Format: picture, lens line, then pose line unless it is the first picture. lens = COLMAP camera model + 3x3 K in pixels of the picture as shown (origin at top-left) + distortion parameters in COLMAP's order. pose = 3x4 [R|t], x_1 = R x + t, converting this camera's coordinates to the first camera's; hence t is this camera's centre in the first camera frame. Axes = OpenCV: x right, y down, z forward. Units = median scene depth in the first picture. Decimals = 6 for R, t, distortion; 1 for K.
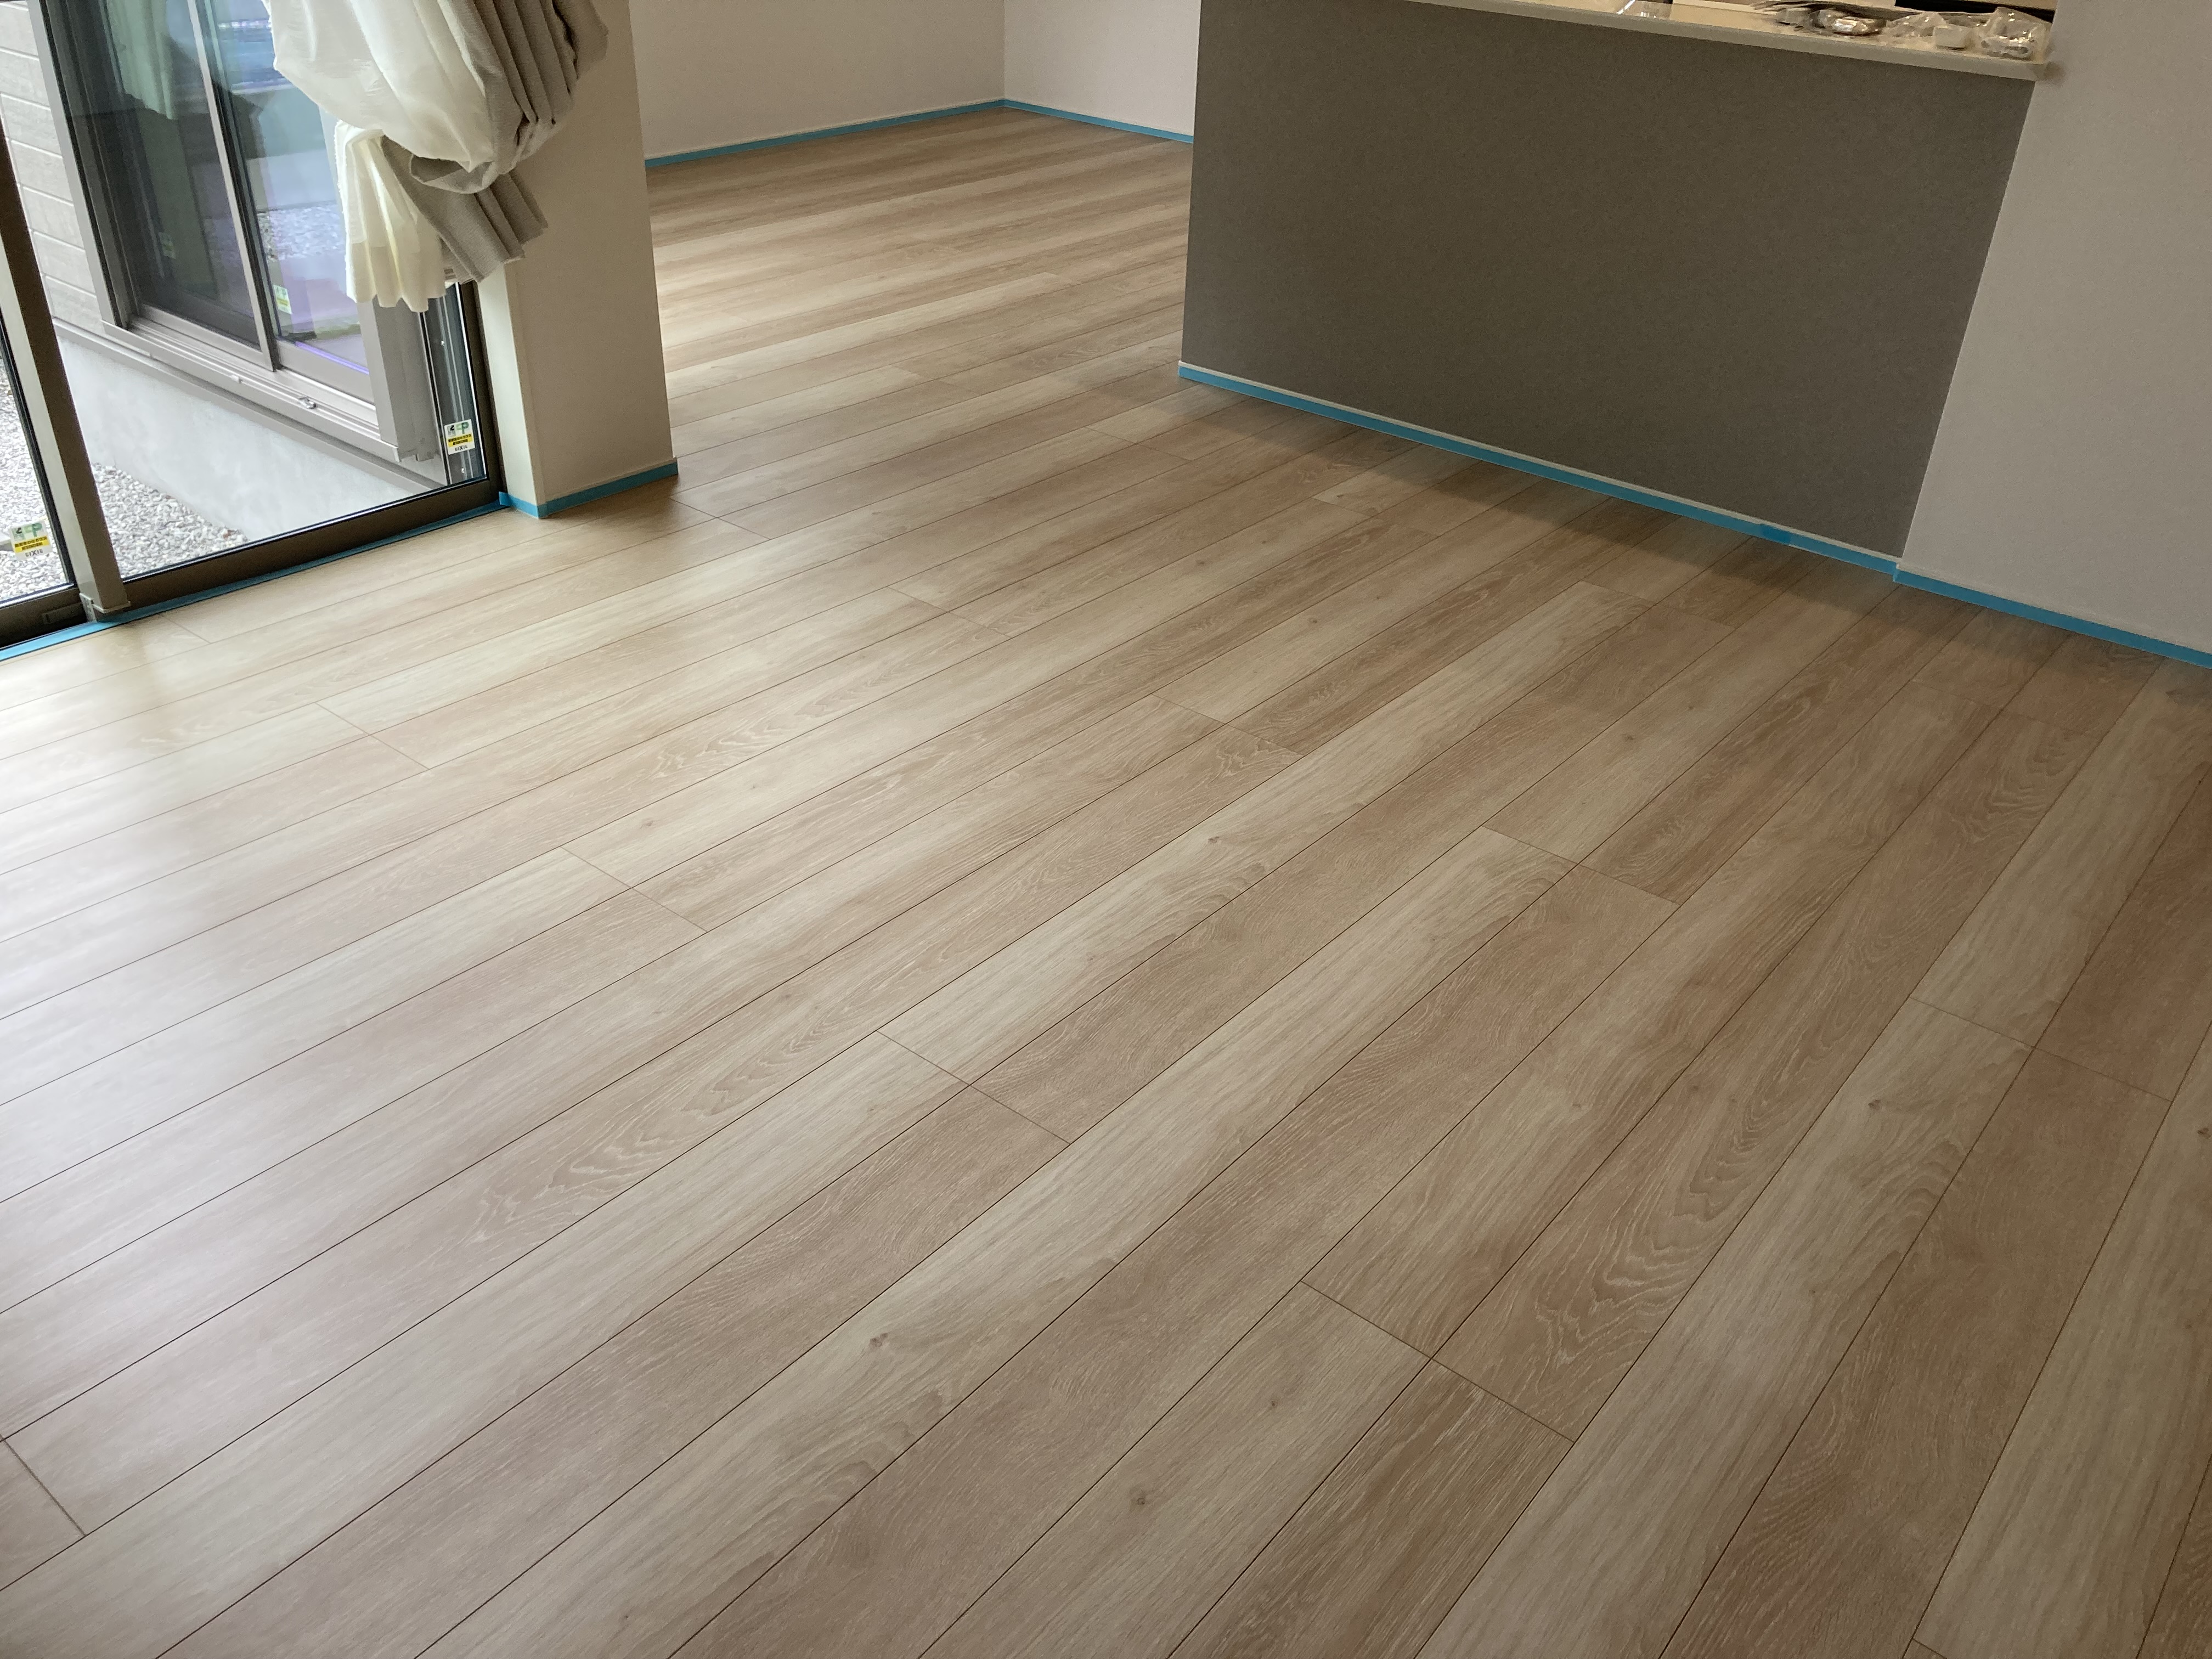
lens RADIAL K [[1795.5, 0, 1138.7], [0, 1795.5, 829.9], [0, 0, 1]] dist [-0.000307, -0.009608]
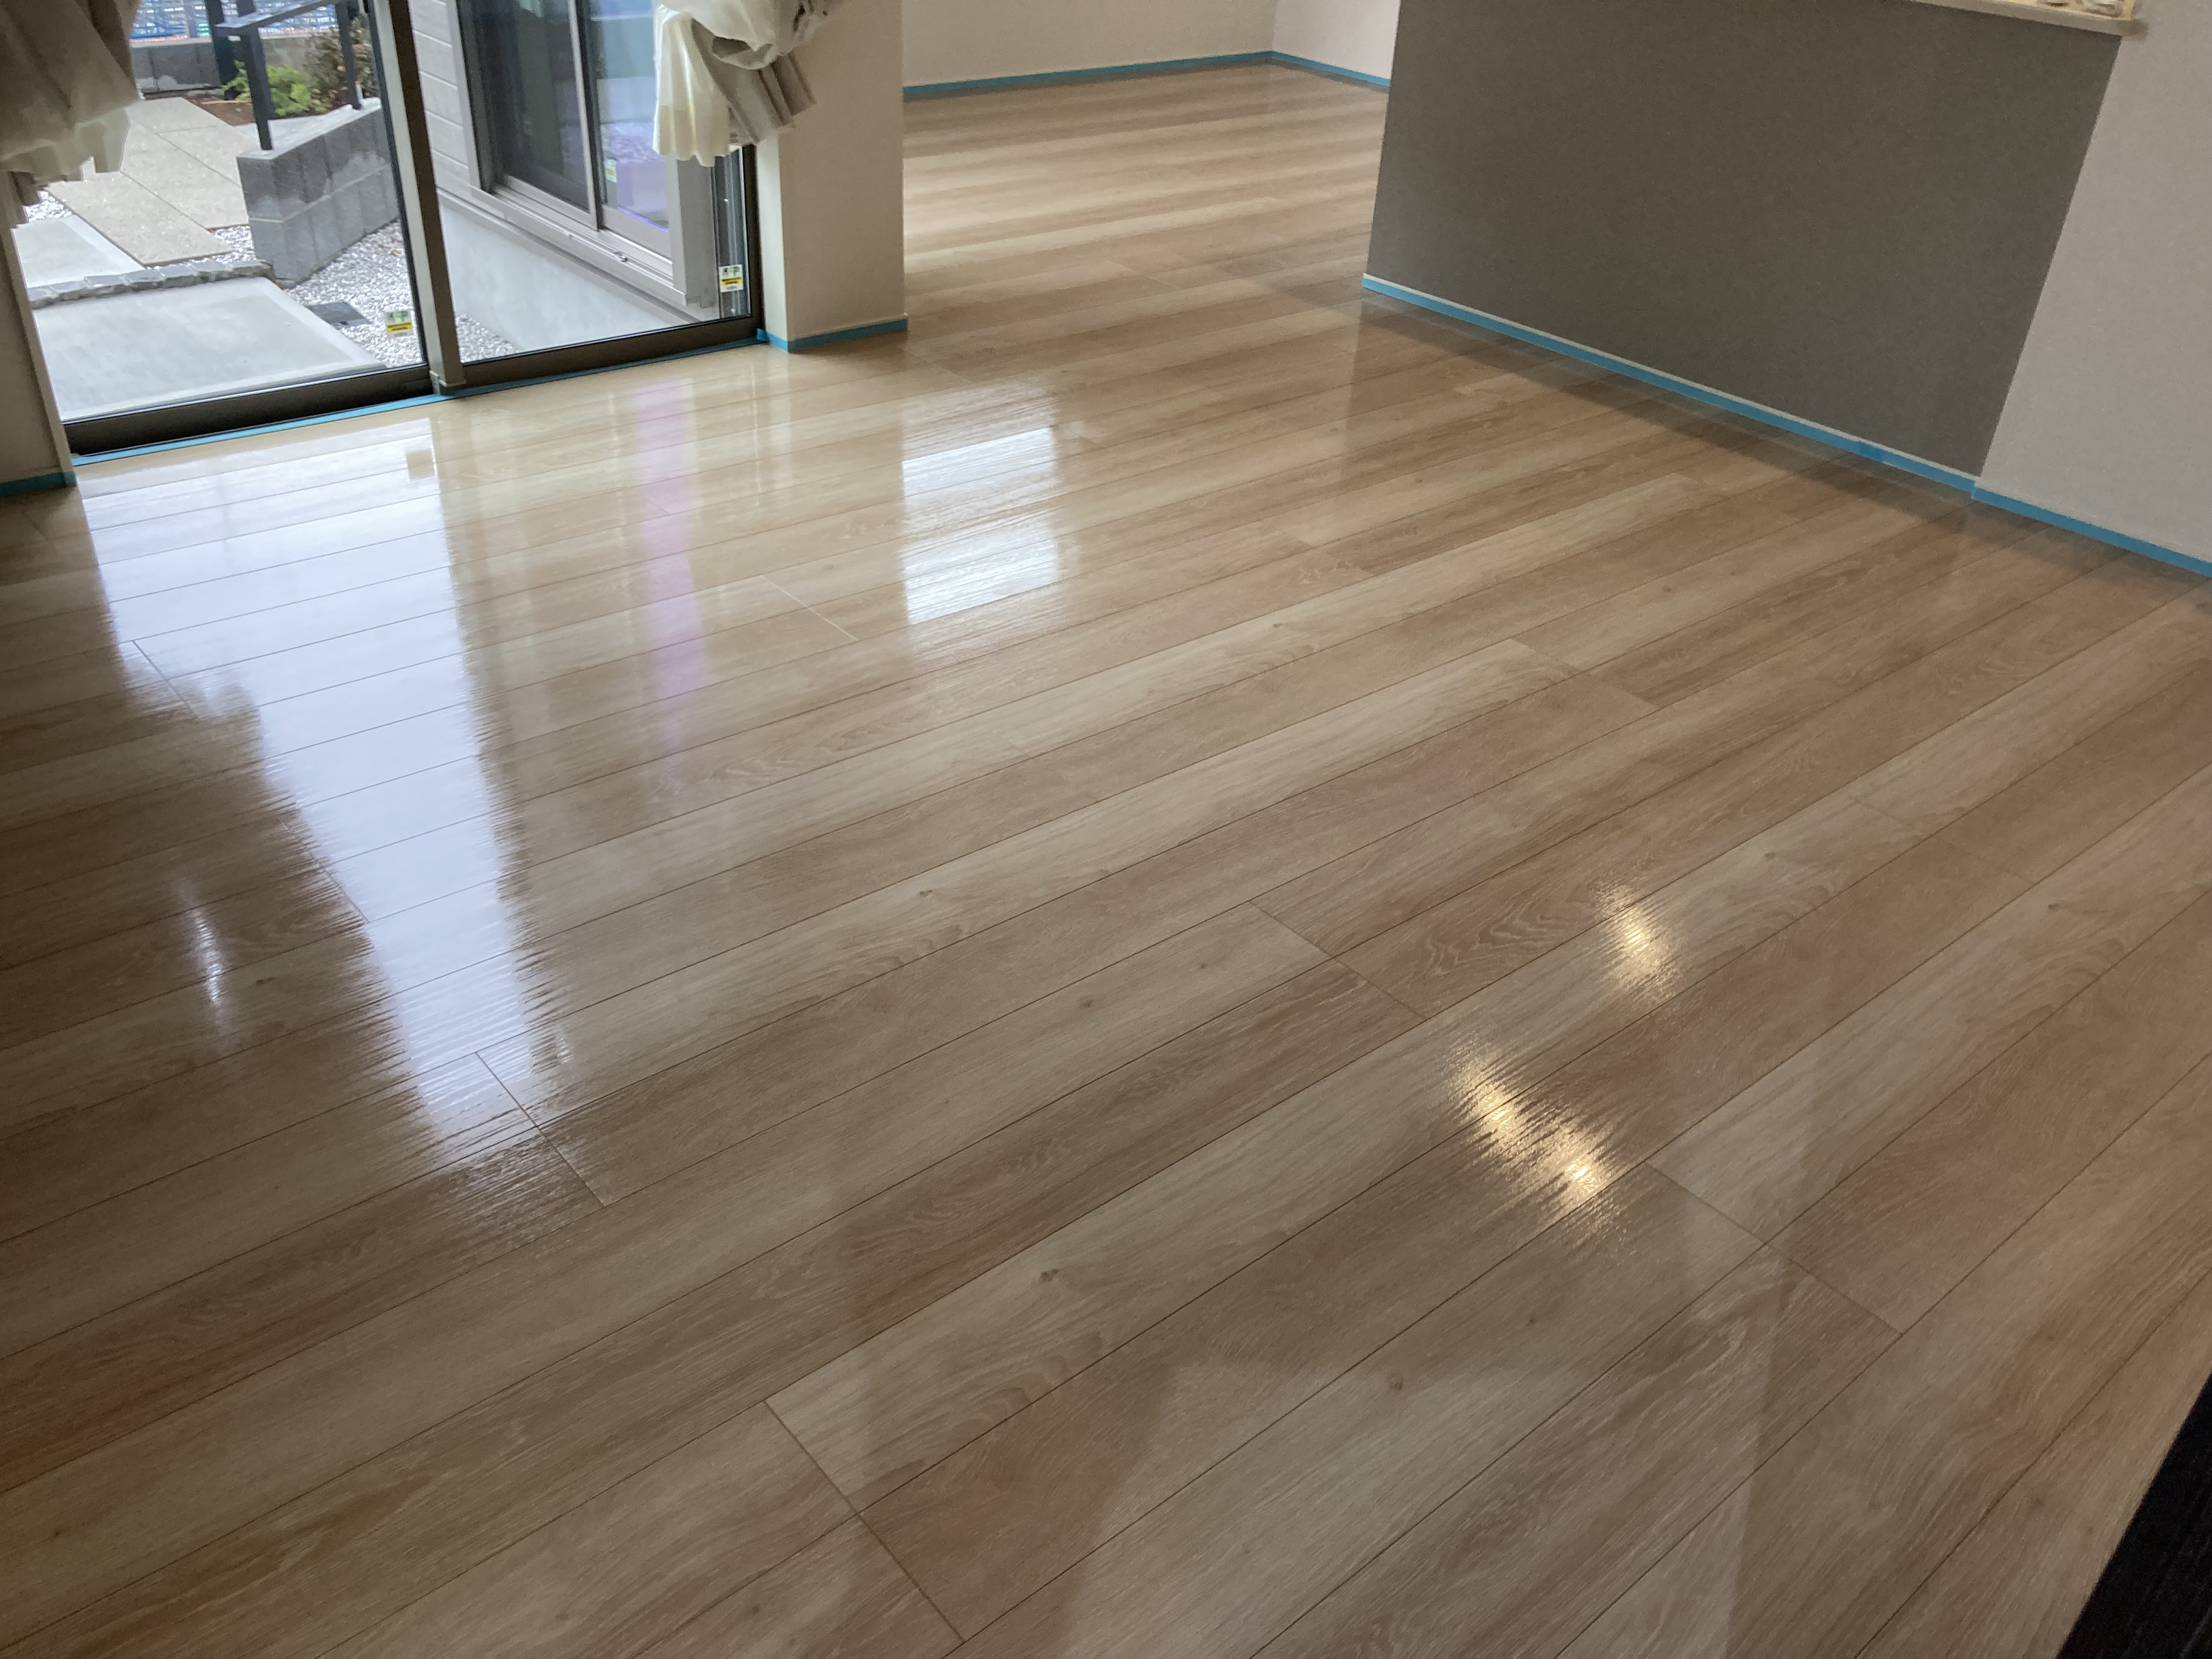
lens RADIAL K [[1809.5, 0, 1106.0], [0, 1809.5, 829.5], [0, 0, 1]] dist [-0.000124, -0.019376]
pose [[0.981514, 0.110404, -0.156340, 0.117029], [-0.109399, 0.993884, 0.015043, 0.119981], [0.157044, 0.002339, 0.987589, -0.191293]]
